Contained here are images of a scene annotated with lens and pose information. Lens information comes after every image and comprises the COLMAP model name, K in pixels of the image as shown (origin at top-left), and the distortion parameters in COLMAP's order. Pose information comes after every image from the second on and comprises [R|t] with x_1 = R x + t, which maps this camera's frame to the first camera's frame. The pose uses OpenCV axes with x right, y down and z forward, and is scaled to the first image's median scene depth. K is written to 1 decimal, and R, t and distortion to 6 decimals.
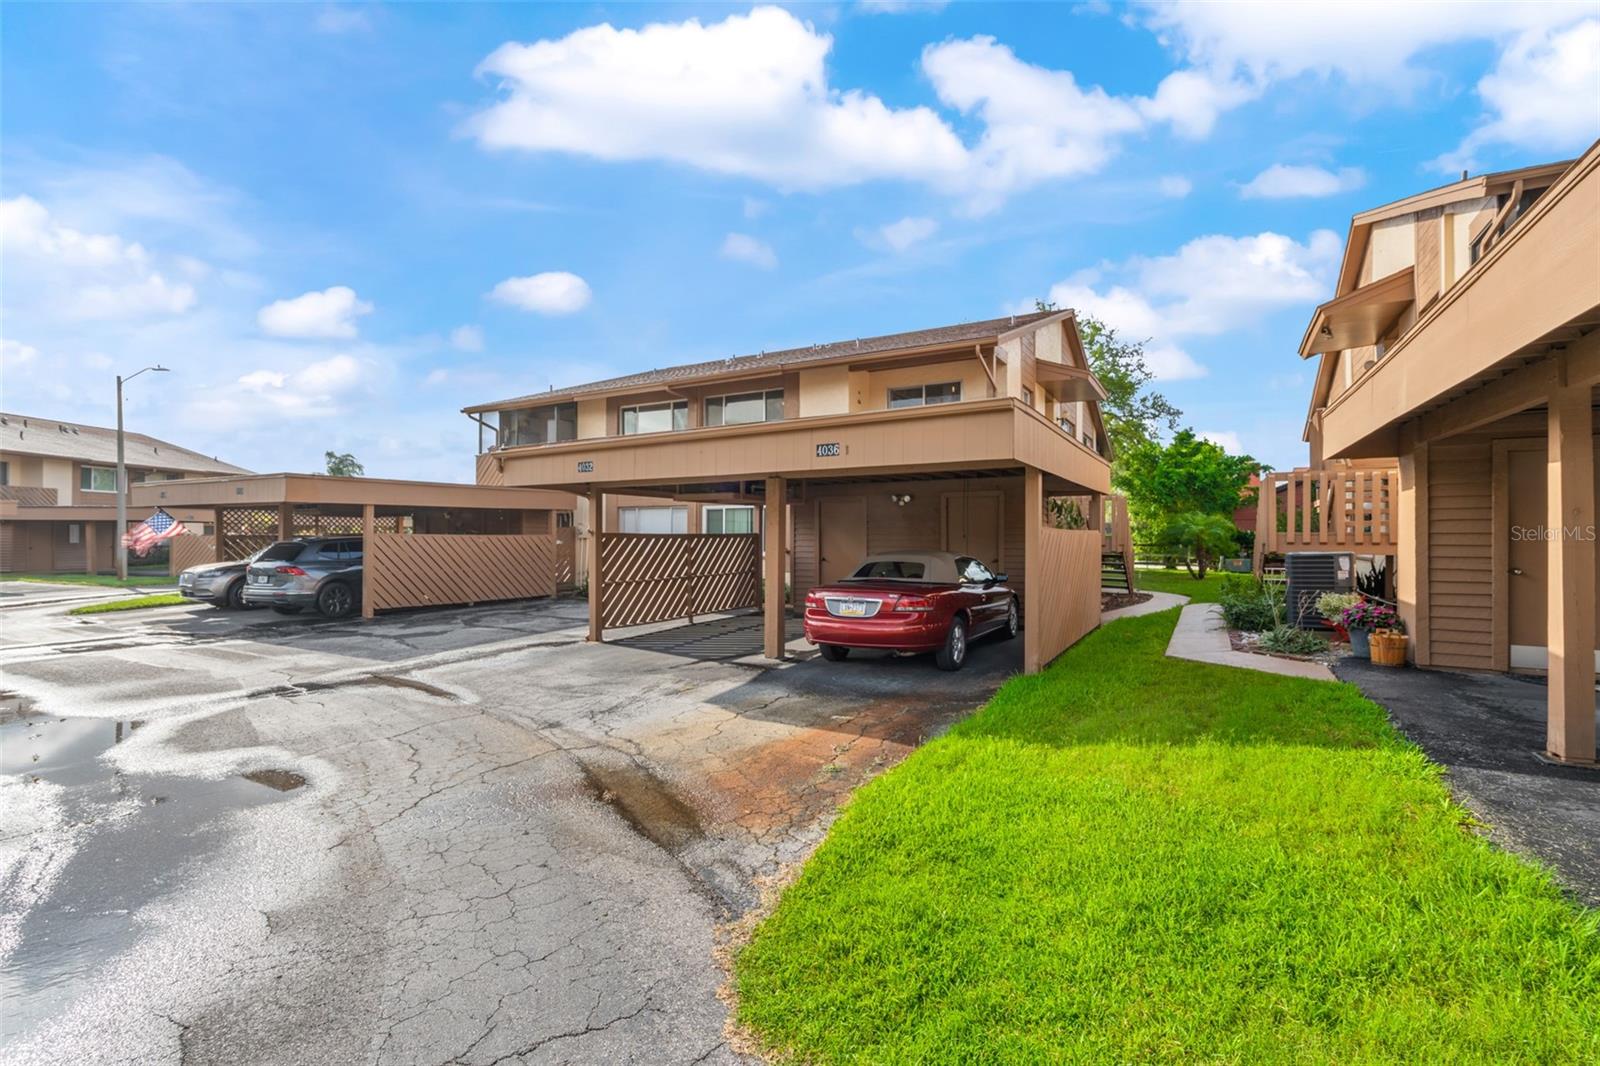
lens RADIAL K [[727.5, 0, 791.7], [0, 727.5, 532.3], [0, 0, 1]] dist [-0.003978, 0.001321]
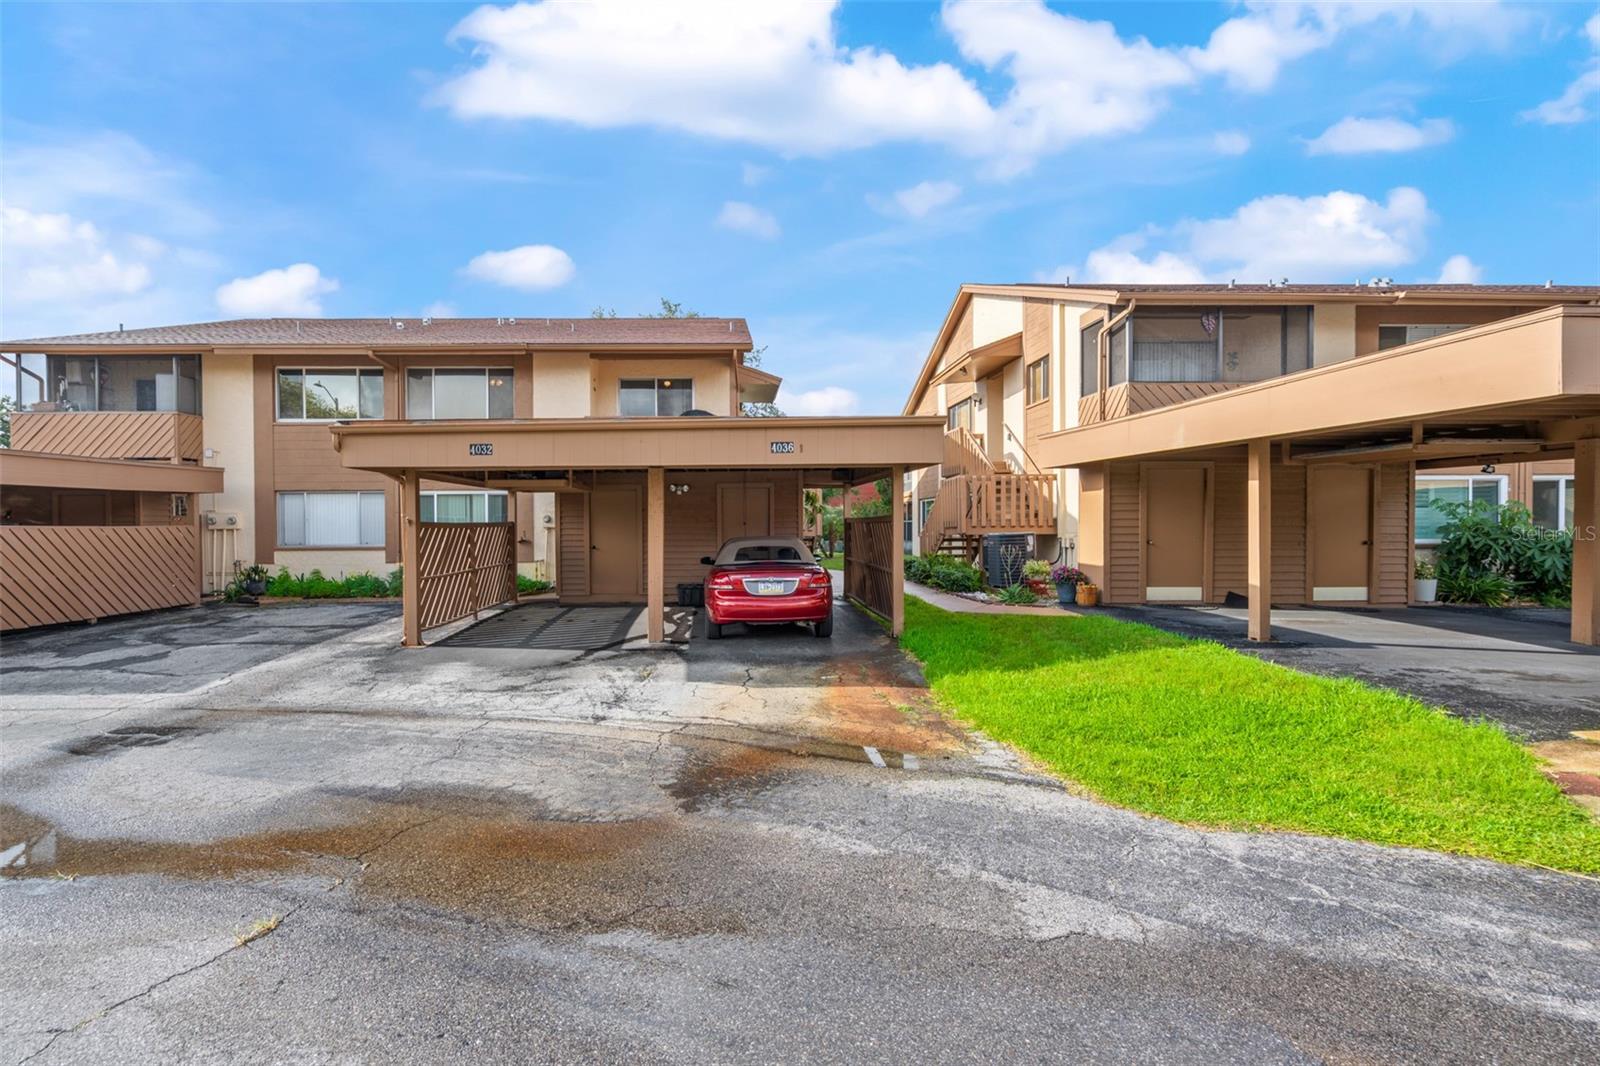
lens RADIAL K [[727.5, 0, 787.8], [0, 727.5, 533.3], [0, 0, 1]] dist [-0.003978, 0.001321]
pose [[0.851028, -0.014002, 0.524934, -0.388220], [0.004330, 0.999798, 0.019649, -0.001303], [-0.525103, -0.014449, 0.850916, 0.021728]]
